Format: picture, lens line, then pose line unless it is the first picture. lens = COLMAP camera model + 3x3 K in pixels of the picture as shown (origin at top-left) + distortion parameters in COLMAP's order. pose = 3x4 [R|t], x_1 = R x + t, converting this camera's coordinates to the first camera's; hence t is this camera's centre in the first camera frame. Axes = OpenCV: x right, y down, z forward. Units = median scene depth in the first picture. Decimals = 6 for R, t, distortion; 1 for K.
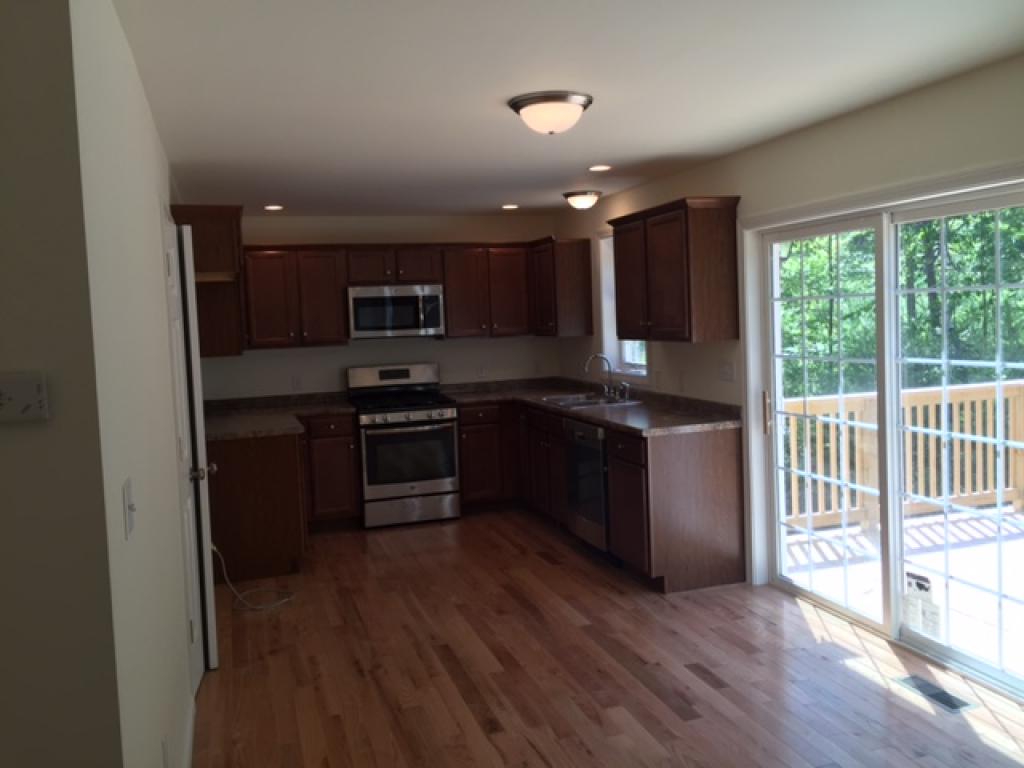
lens RADIAL K [[872.4, 0, 512.3], [0, 872.4, 366.2], [0, 0, 1]] dist [0.074606, -0.097063]
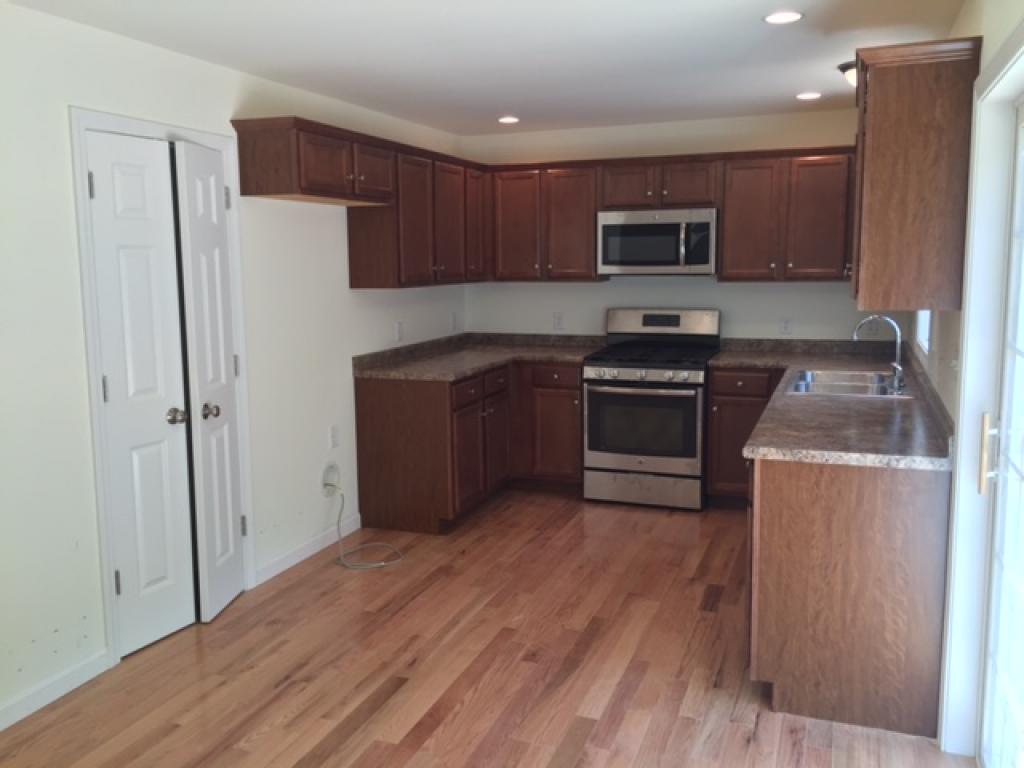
lens RADIAL K [[872.4, 0, 512.3], [0, 872.4, 366.2], [0, 0, 1]] dist [0.074606, -0.097063]
pose [[0.779112, 0.111421, -0.616904, 0.348293], [-0.059047, 0.992746, 0.104730, -0.033774], [0.624098, -0.045170, 0.780039, 0.364942]]
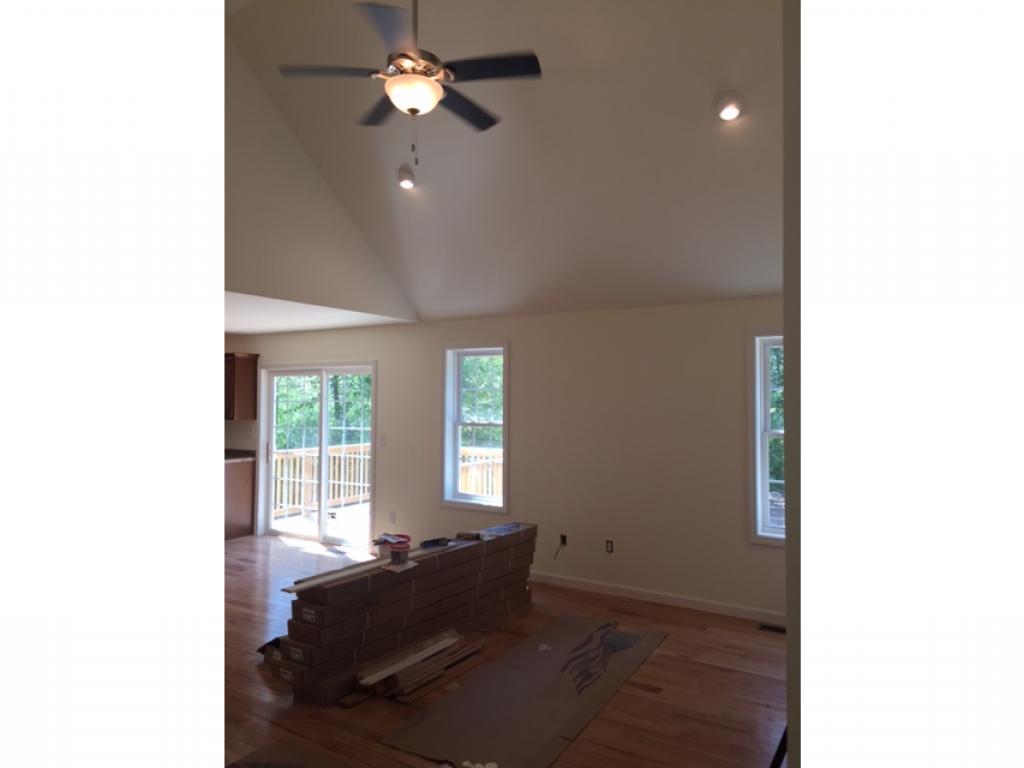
lens RADIAL K [[659.1, 0, 512.0], [0, 659.1, 384.0], [0, 0, 1]] dist [0.118152, -0.155474]
pose [[0.760843, 0.062914, 0.645879, -0.298383], [0.000952, 0.995180, -0.098061, 0.040834], [-0.648935, 0.075224, 0.757116, -0.597165]]
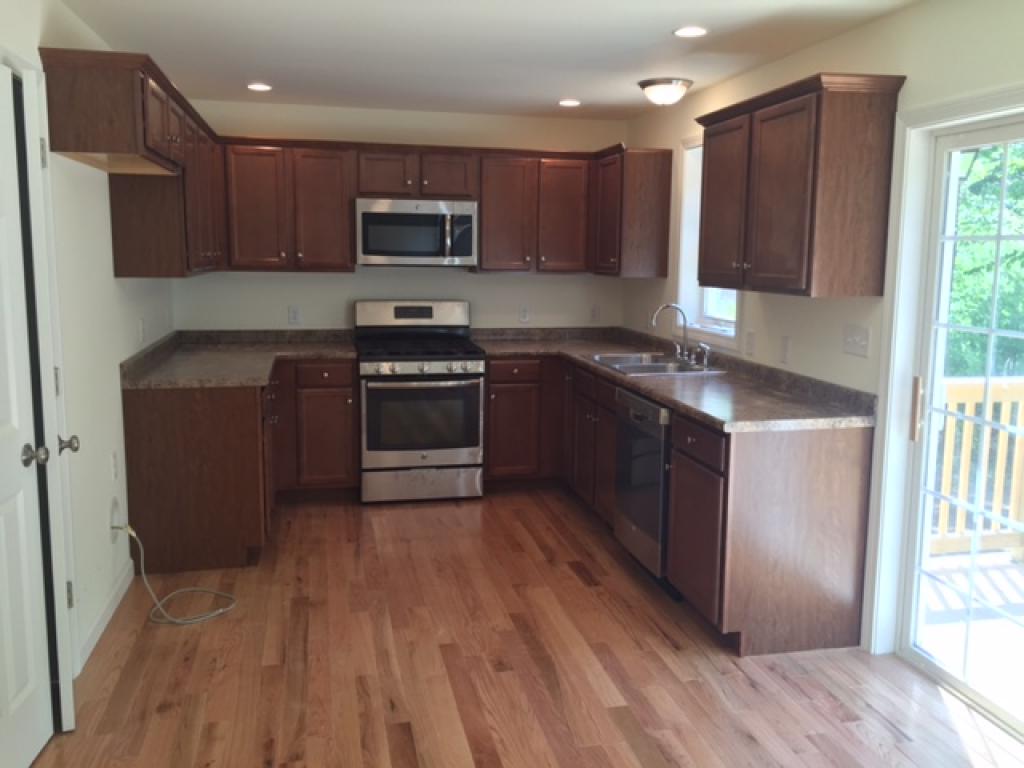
lens RADIAL K [[872.4, 0, 512.3], [0, 872.4, 366.2], [0, 0, 1]] dist [0.074606, -0.097063]
pose [[0.994211, 0.065509, -0.085168, 0.035170], [-0.059019, 0.995313, 0.076602, -0.011053], [0.089787, -0.071132, 0.993418, 0.274724]]
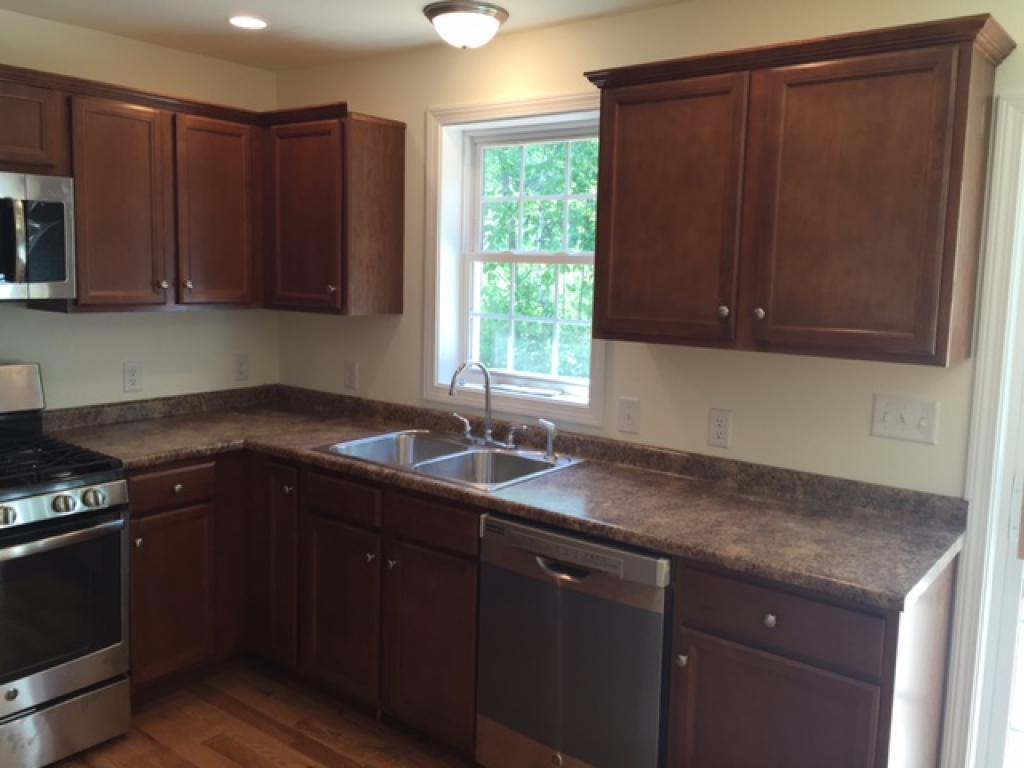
lens RADIAL K [[872.4, 0, 512.3], [0, 872.4, 366.2], [0, 0, 1]] dist [0.074606, -0.097063]
pose [[0.820739, -0.001307, 0.571302, -0.191380], [-0.027202, 0.998774, 0.041363, -0.035577], [-0.570655, -0.049489, 0.819697, 0.686728]]
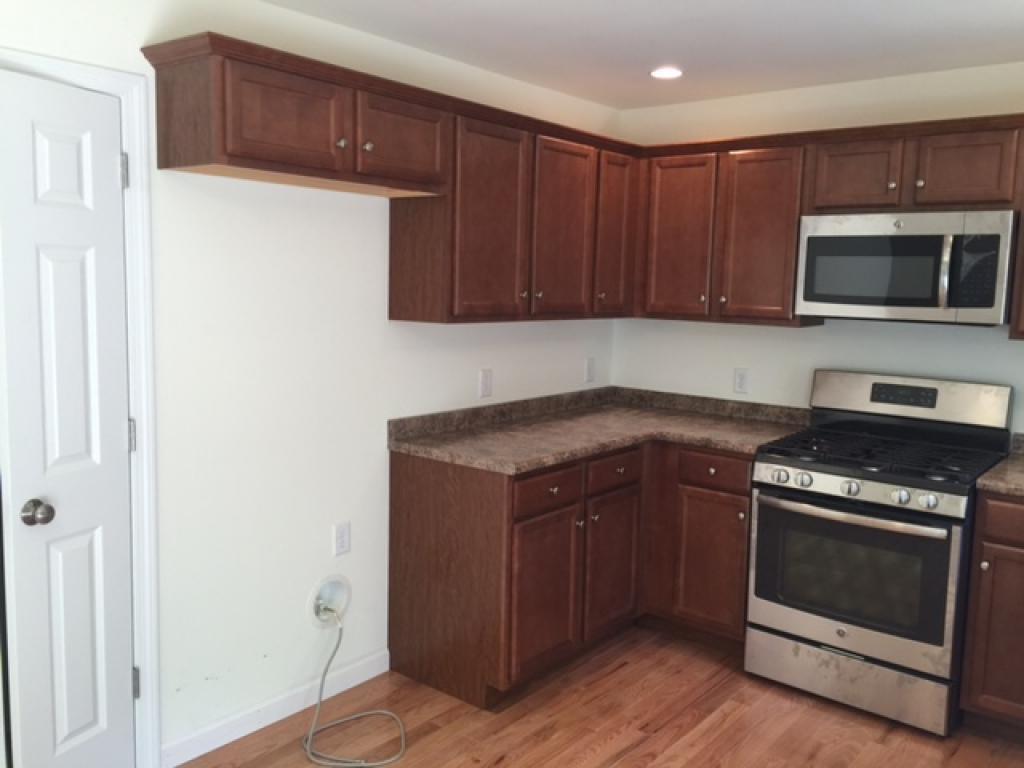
lens RADIAL K [[874.3, 0, 514.4], [0, 874.3, 376.4], [0, 0, 1]] dist [0.103194, -0.140020]
pose [[0.547174, 0.150348, -0.823405, 0.208576], [-0.099225, 0.988450, 0.114547, -0.049004], [0.831117, 0.019026, 0.555772, 0.705830]]
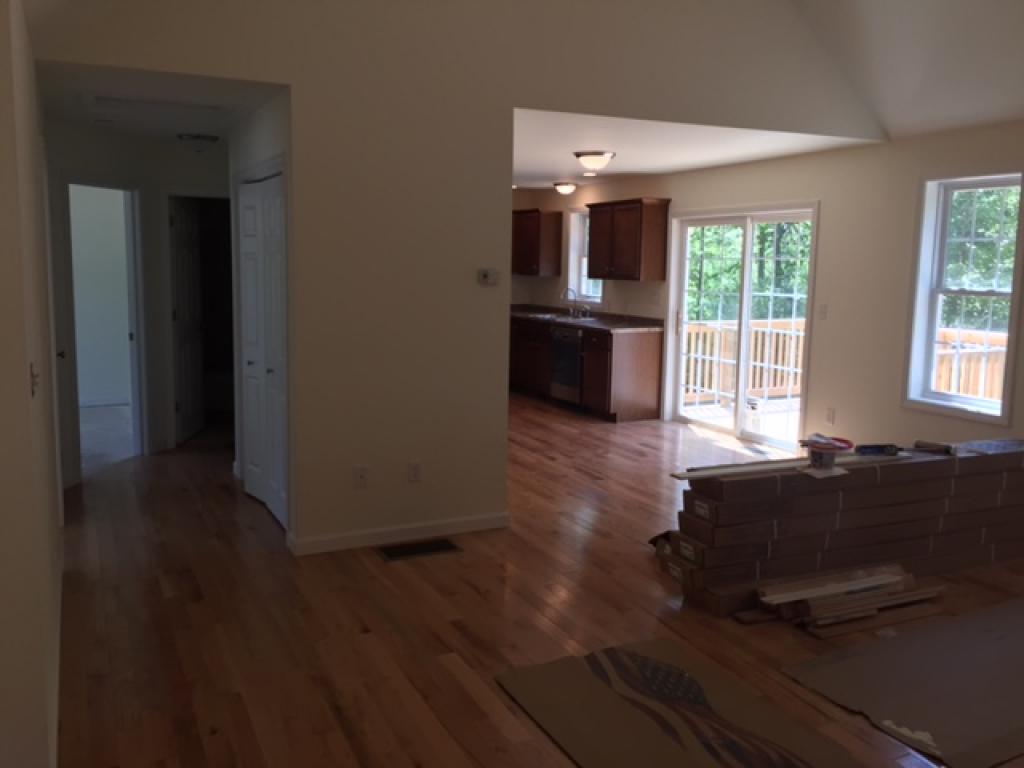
lens RADIAL K [[874.3, 0, 514.4], [0, 874.3, 376.4], [0, 0, 1]] dist [0.103194, -0.140020]
pose [[0.987109, 0.035956, 0.155956, -0.277840], [-0.046642, 0.996768, 0.065405, 0.053575], [-0.153101, -0.071836, 0.985596, -0.634419]]
